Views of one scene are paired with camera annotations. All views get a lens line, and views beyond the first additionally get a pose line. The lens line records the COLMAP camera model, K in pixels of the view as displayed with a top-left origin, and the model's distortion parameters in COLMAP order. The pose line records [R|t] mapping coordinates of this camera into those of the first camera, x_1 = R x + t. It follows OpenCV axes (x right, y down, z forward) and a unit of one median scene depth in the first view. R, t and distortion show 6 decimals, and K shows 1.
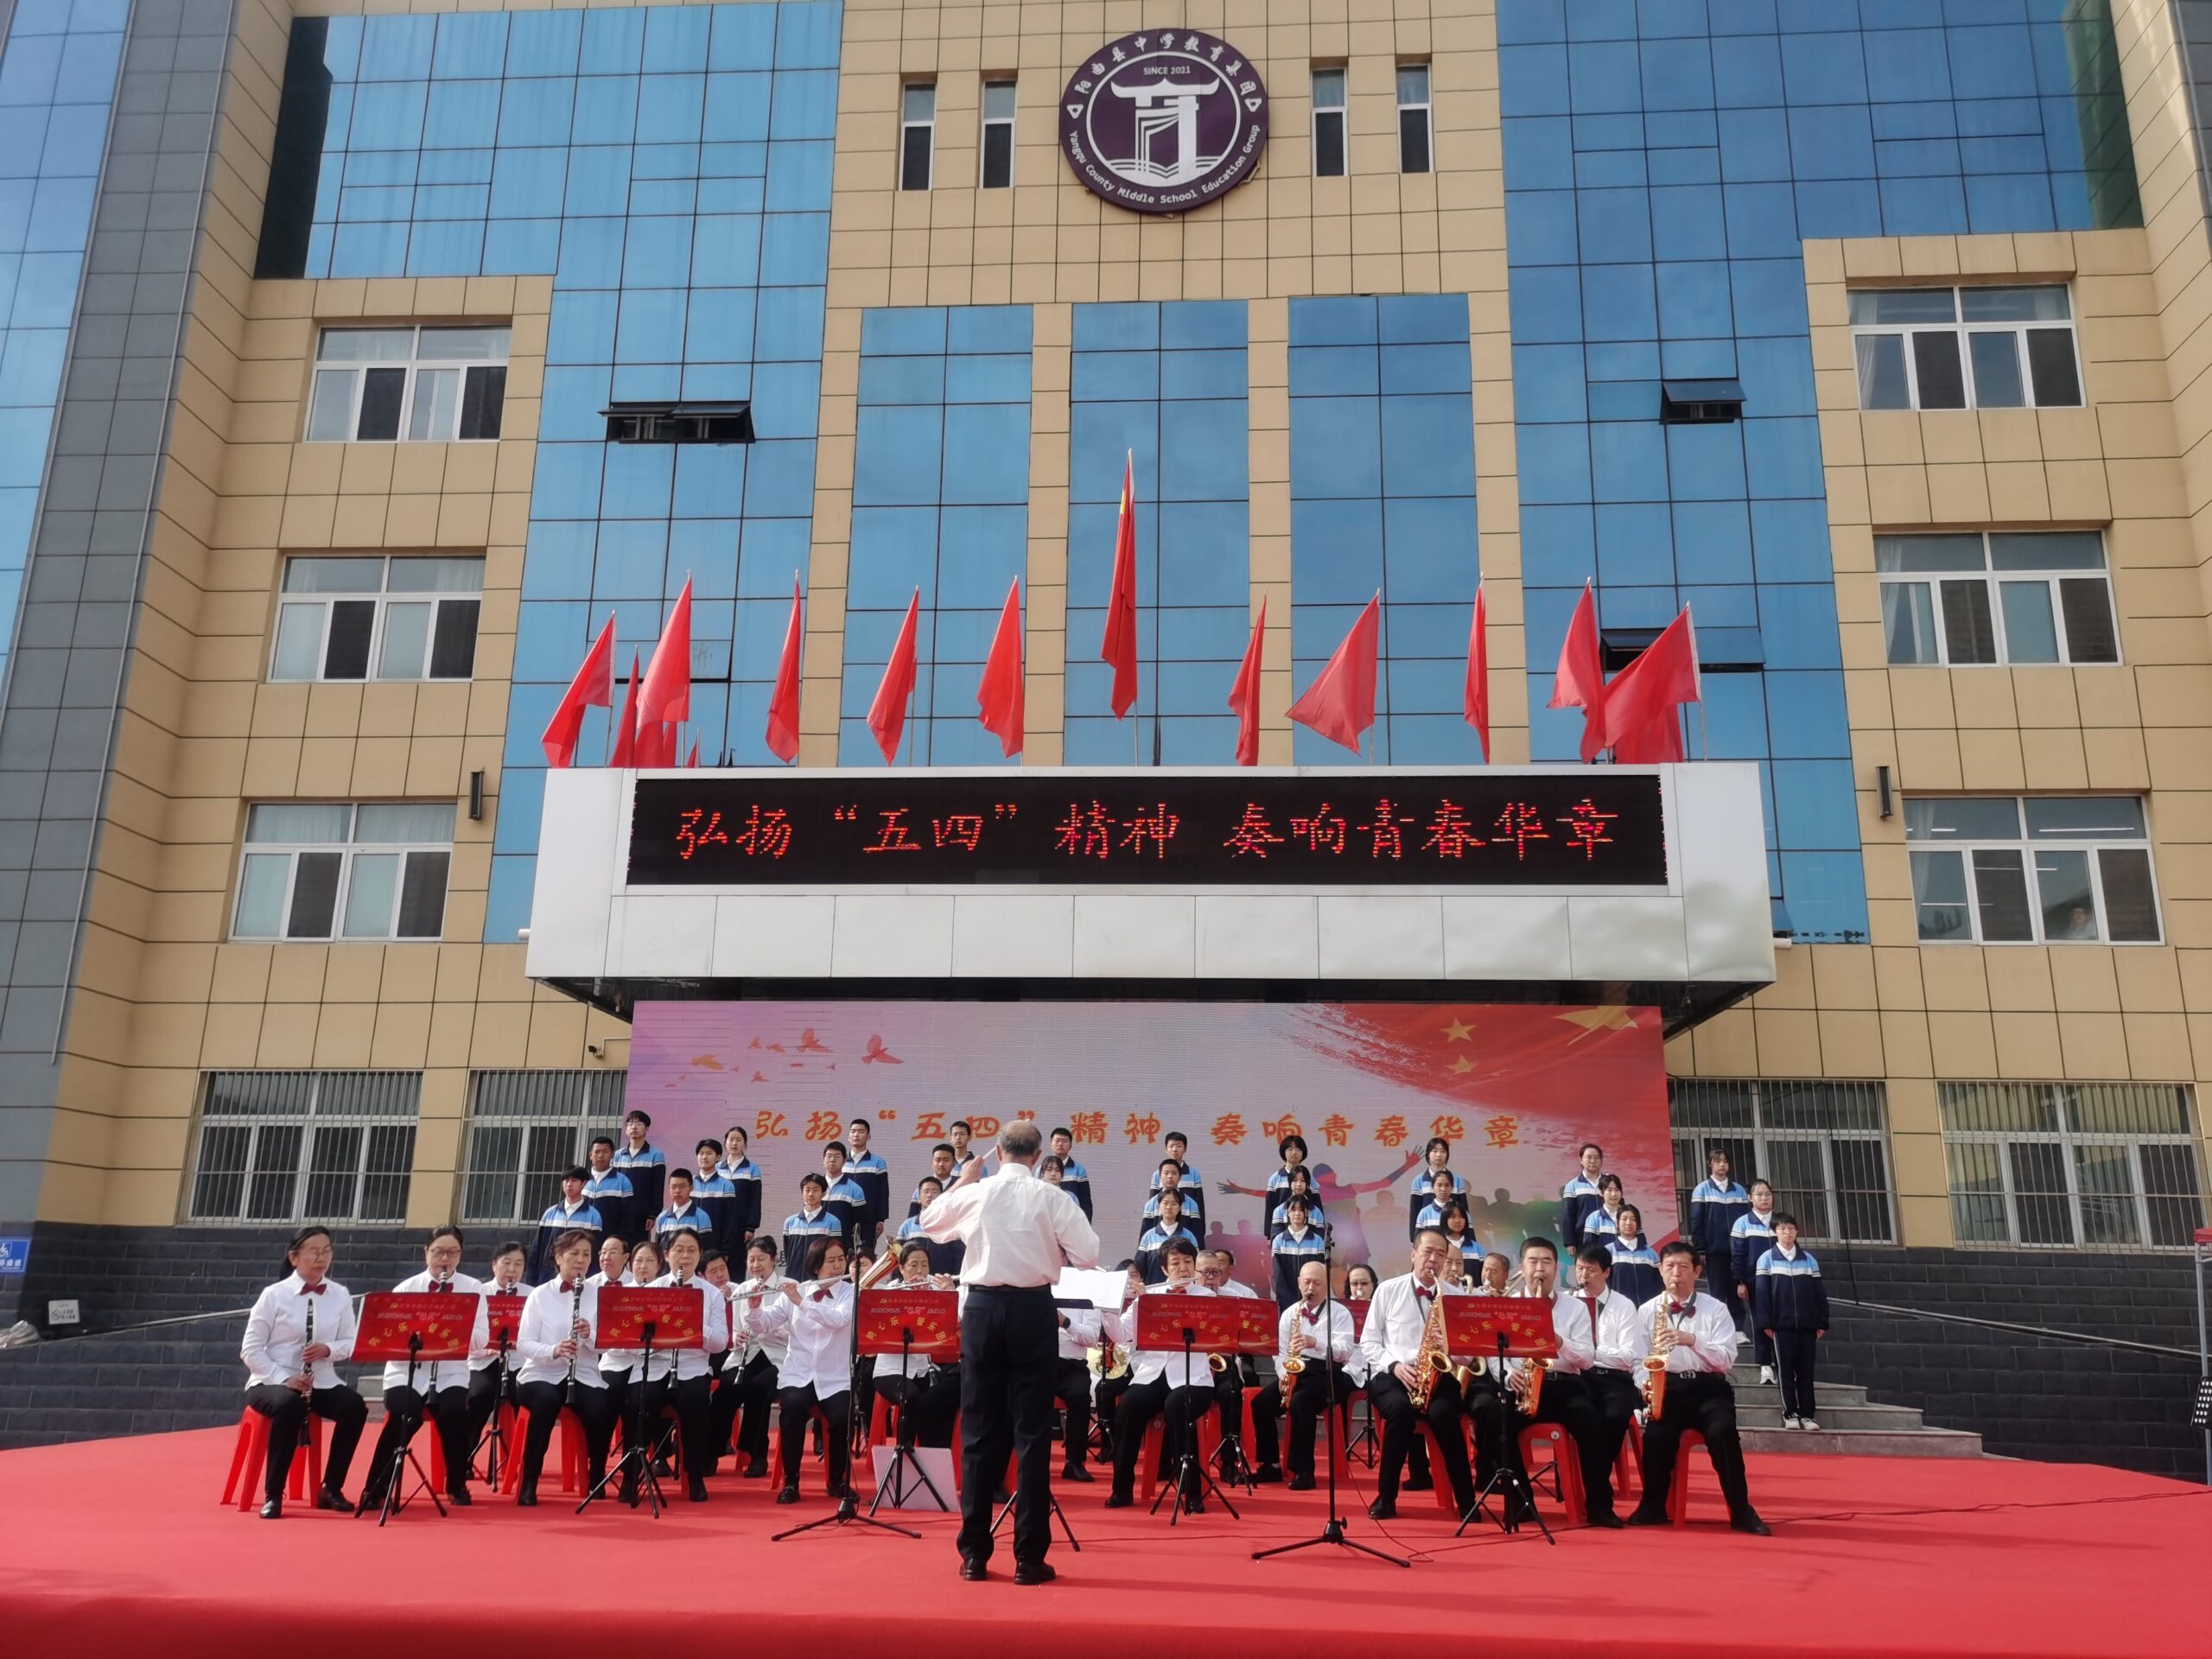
lens RADIAL K [[1787.6, 0, 1105.0], [0, 1787.6, 817.7], [0, 0, 1]] dist [0.034949, -0.033082]
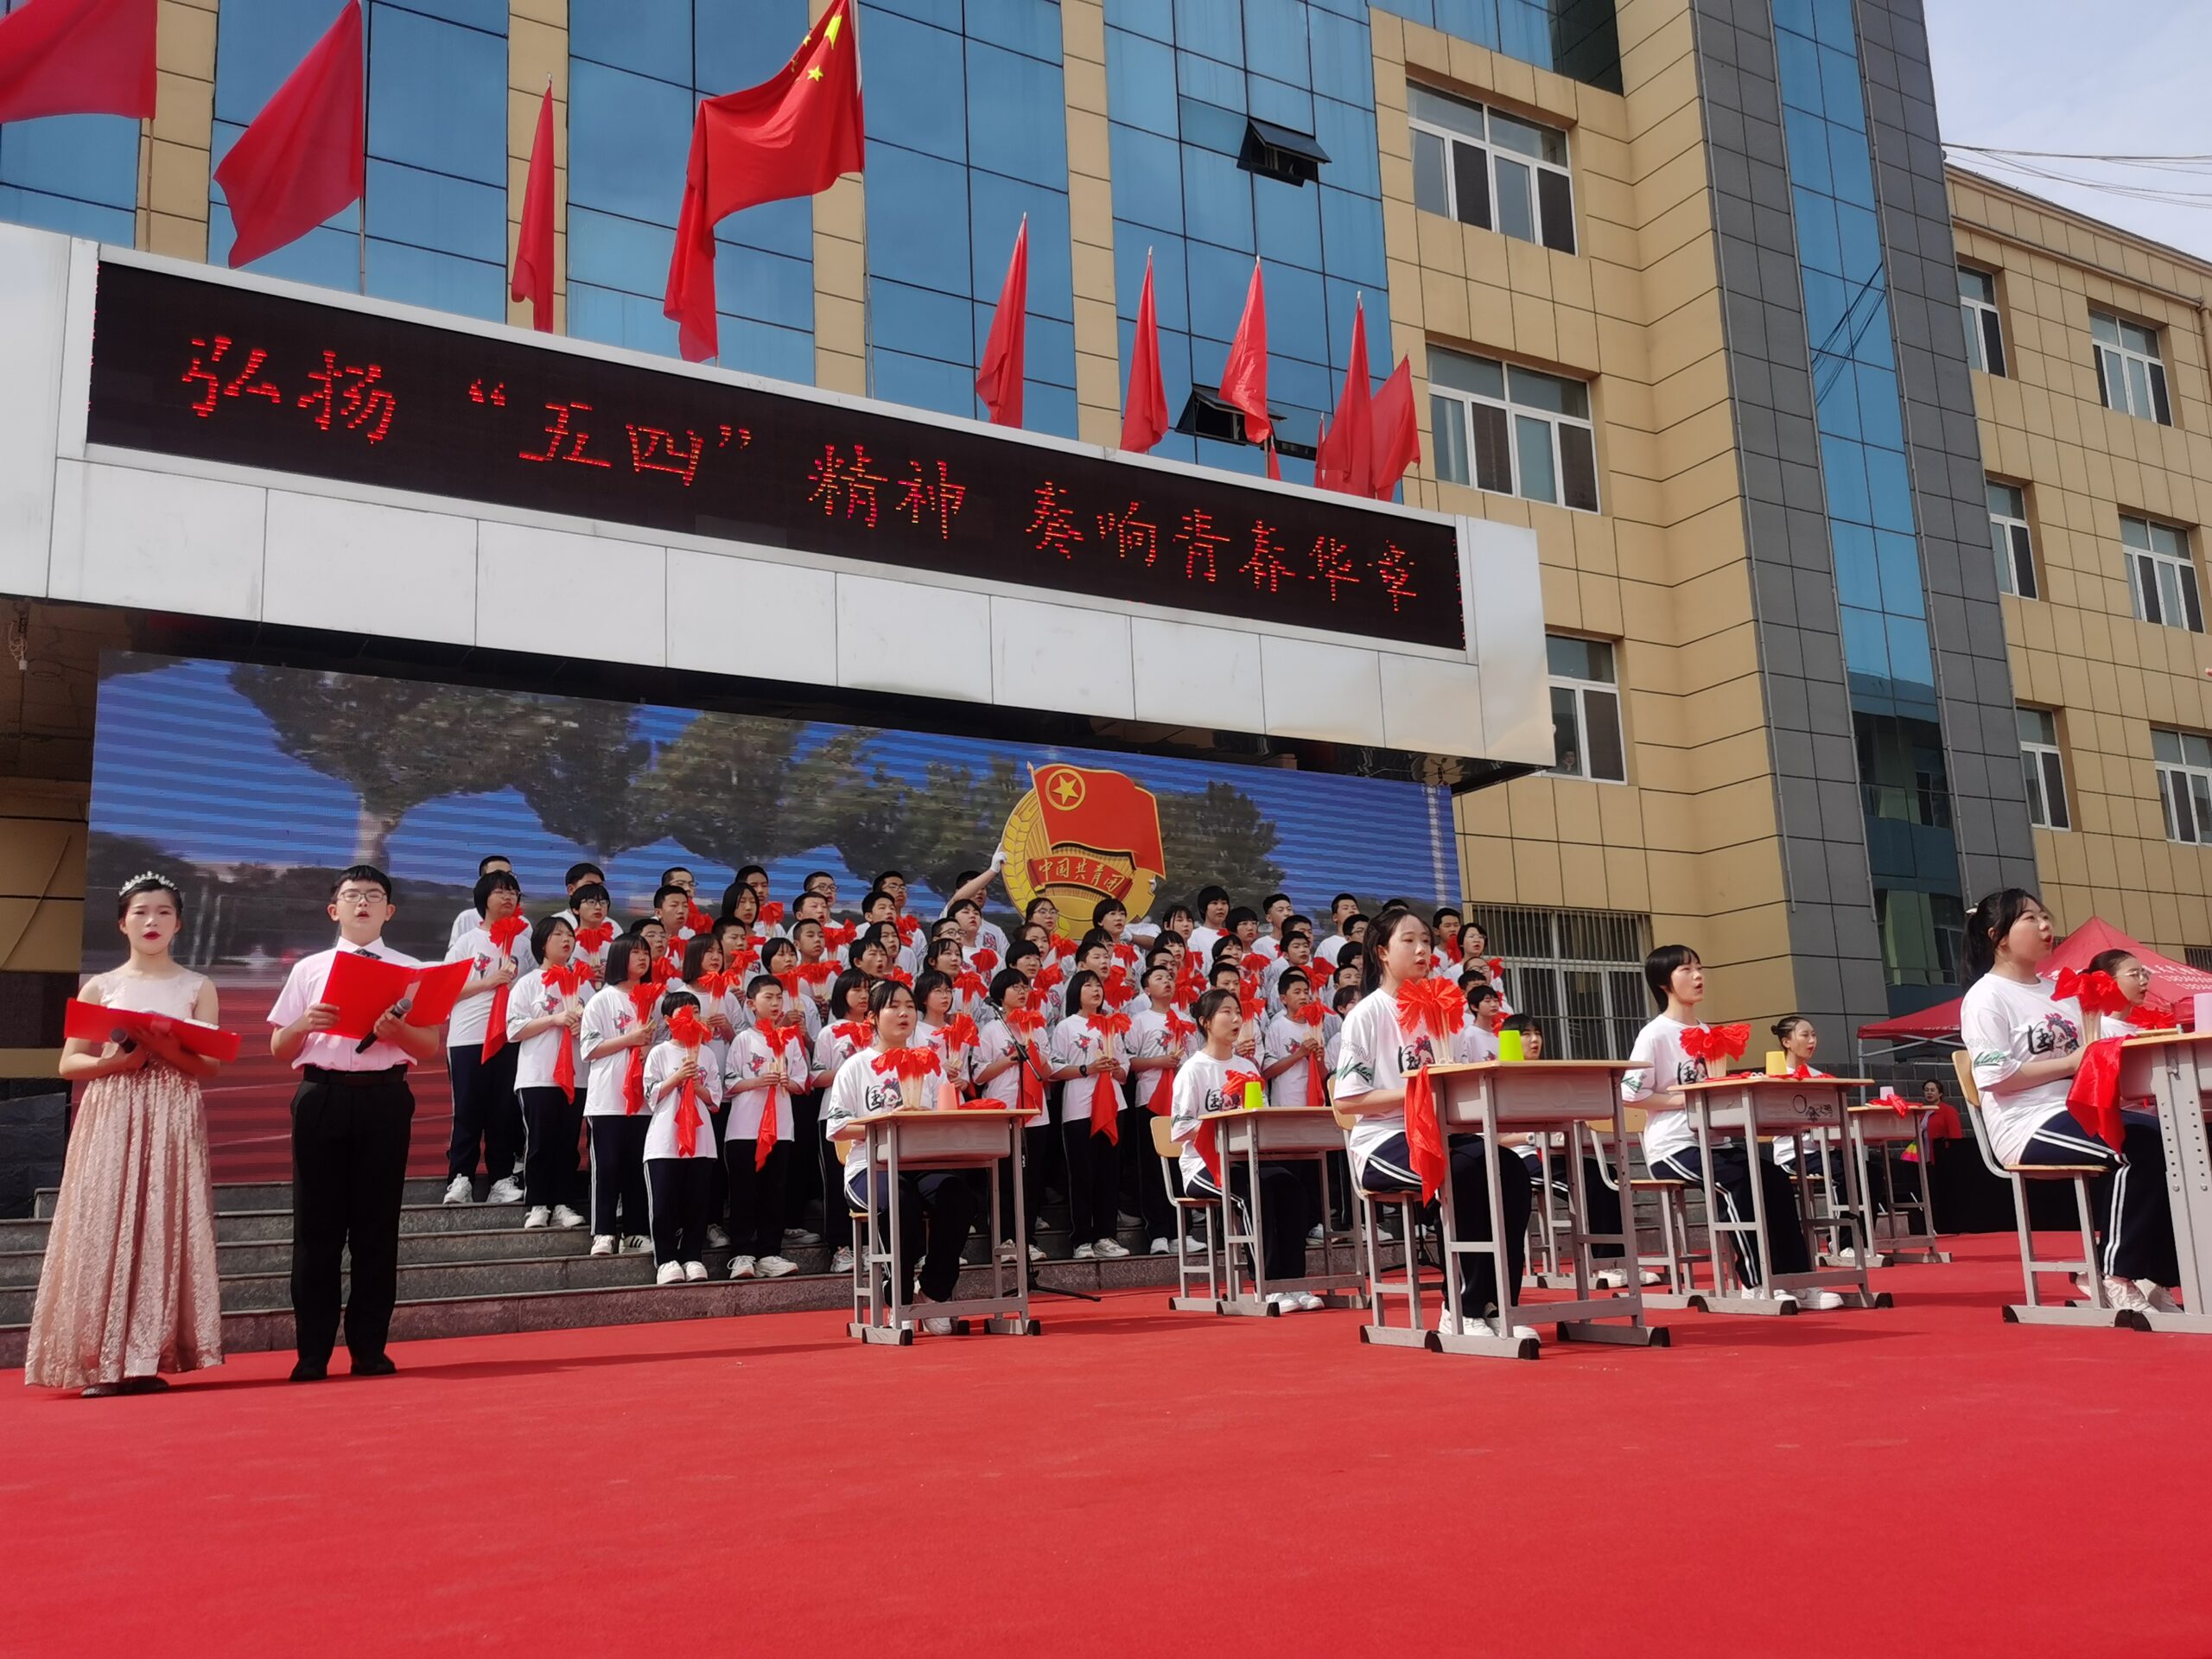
lens RADIAL K [[1929.3, 0, 1156.8], [0, 1929.3, 840.9], [0, 0, 1]] dist [0.045555, -0.057129]
pose [[0.806133, 0.059669, 0.588719, -0.349203], [-0.098871, 0.994499, 0.034588, 0.107740], [-0.583416, -0.086090, 0.807598, 0.301103]]
